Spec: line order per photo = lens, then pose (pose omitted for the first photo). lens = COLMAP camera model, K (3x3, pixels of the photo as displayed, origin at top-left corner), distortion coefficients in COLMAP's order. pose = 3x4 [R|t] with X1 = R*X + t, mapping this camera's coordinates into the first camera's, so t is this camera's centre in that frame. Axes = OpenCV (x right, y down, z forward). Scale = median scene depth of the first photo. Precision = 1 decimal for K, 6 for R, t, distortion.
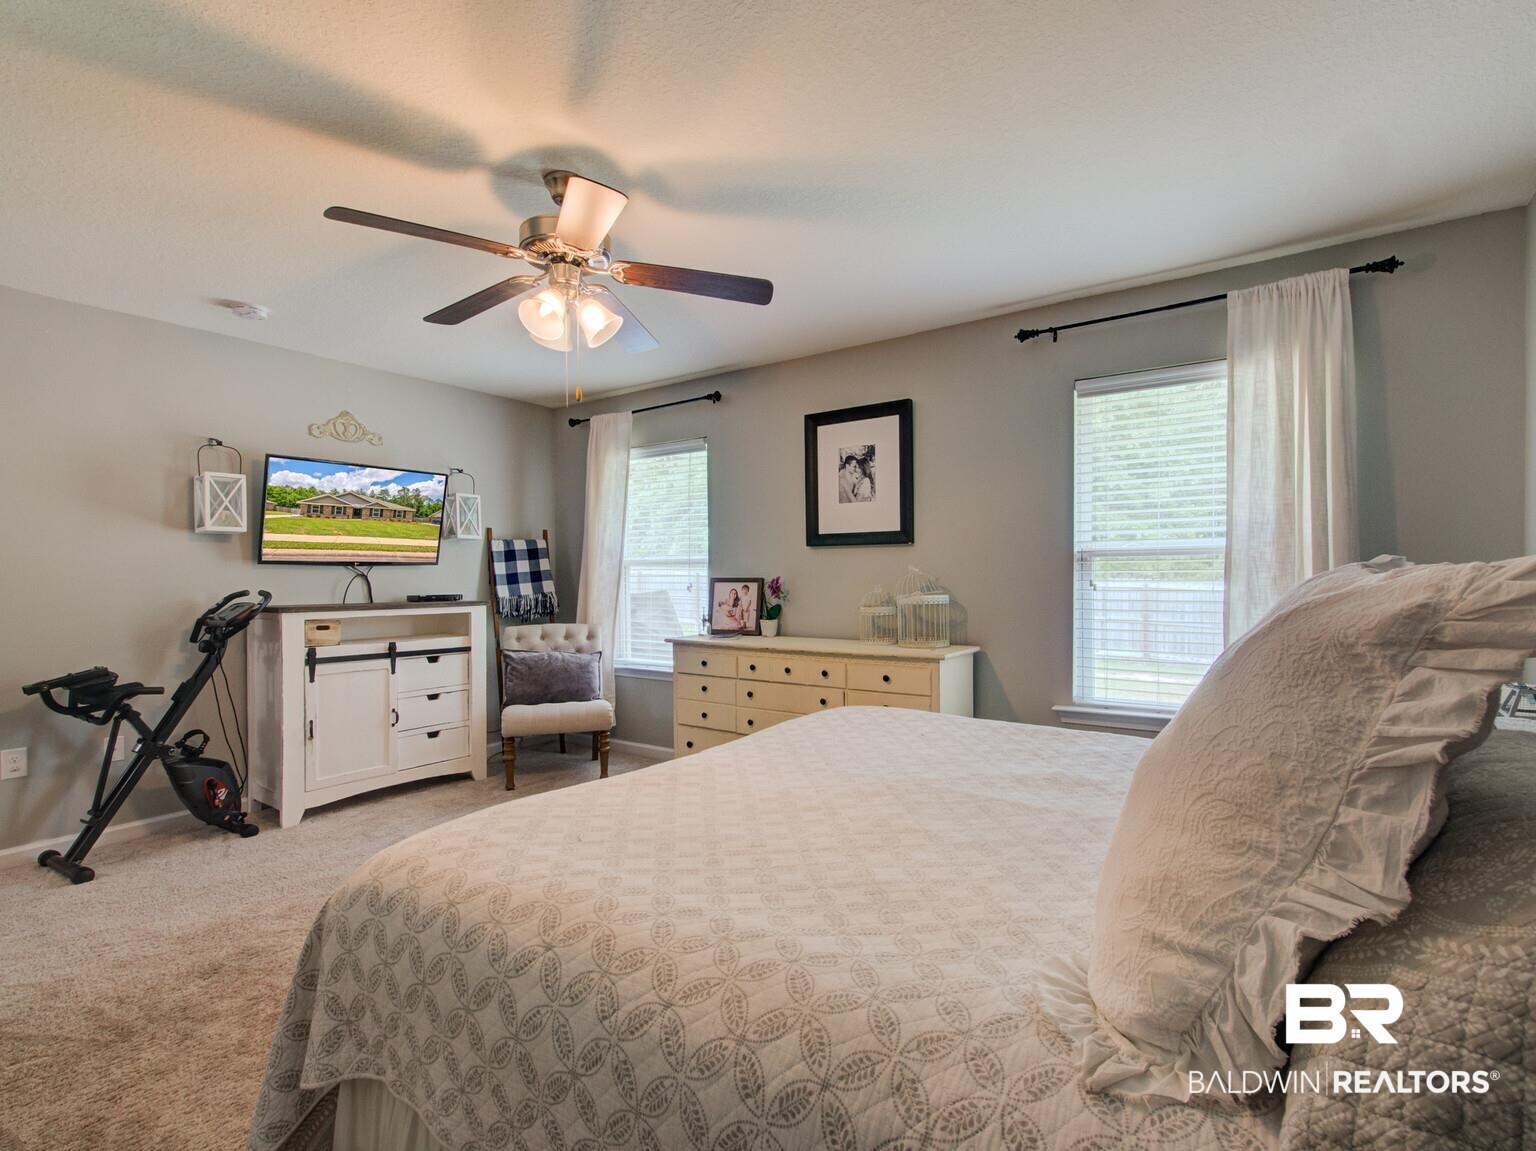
lens RADIAL K [[724.9, 0, 769.9], [0, 724.9, 592.1], [0, 0, 1]] dist [0.002577, -0.000822]
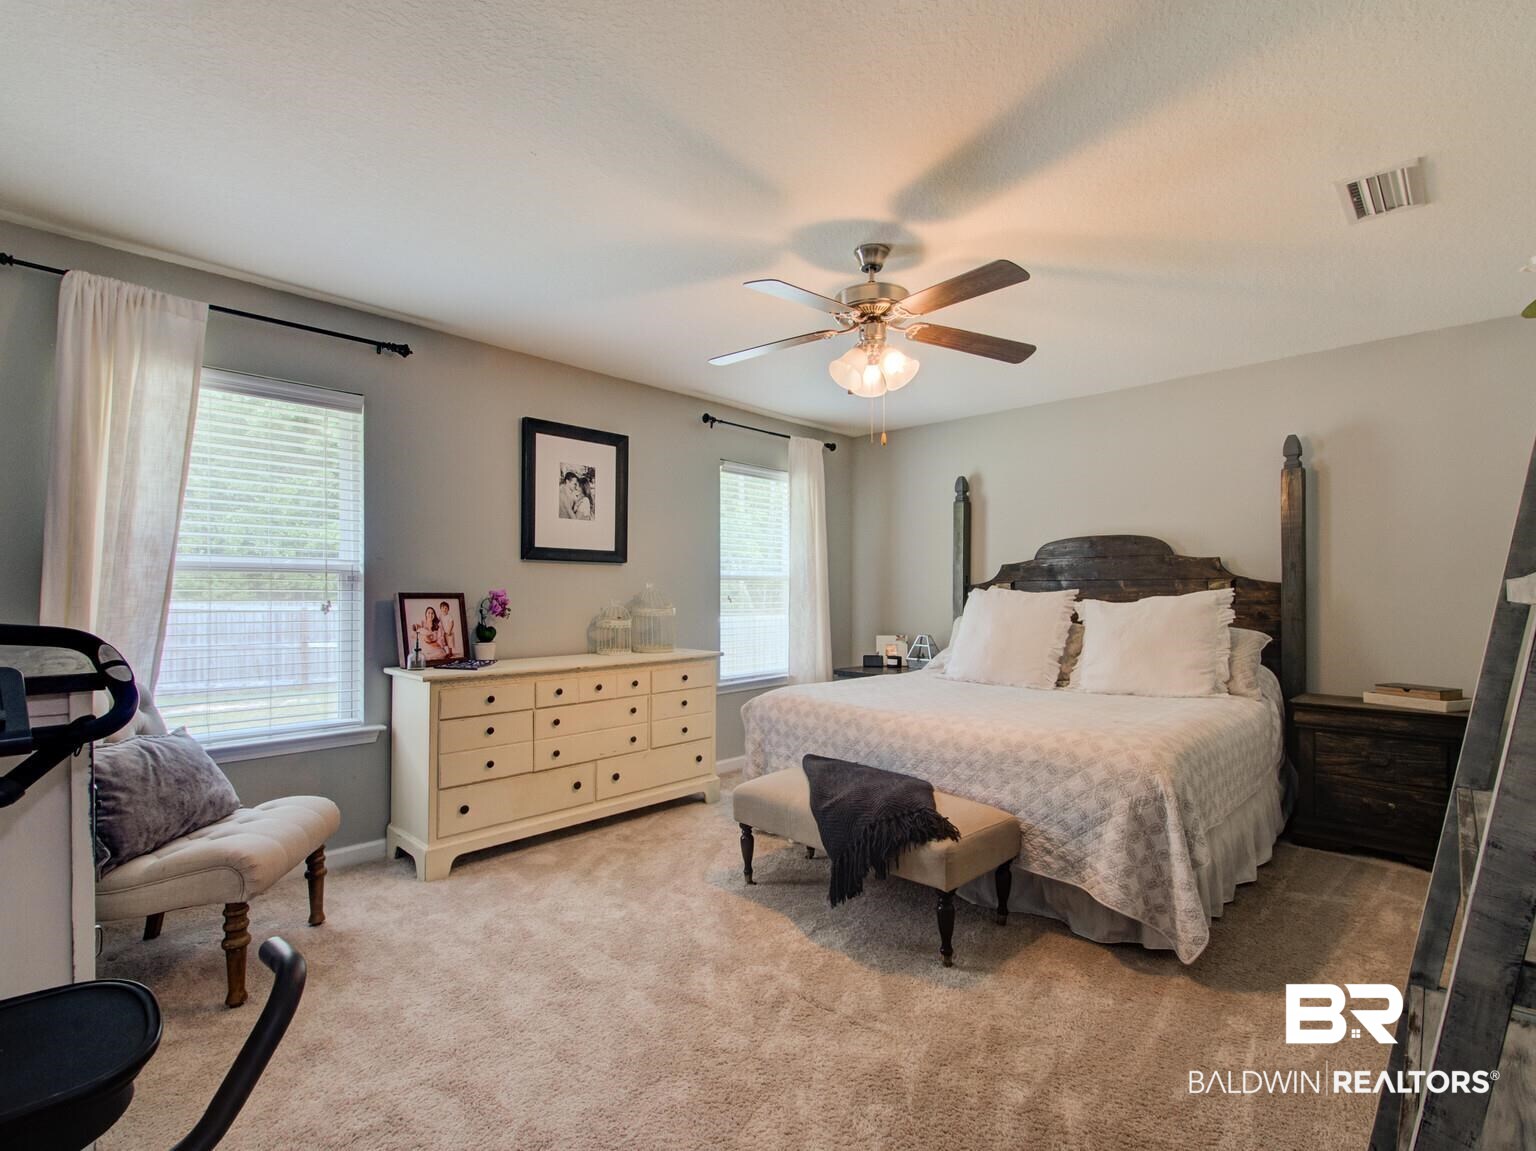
lens RADIAL K [[724.9, 0, 769.9], [0, 724.9, 592.1], [0, 0, 1]] dist [0.002577, -0.000822]
pose [[0.150983, 0.007530, 0.988508, -0.844294], [0.021505, 0.999709, -0.010900, -0.004822], [-0.988302, 0.022904, 0.150777, 0.579606]]
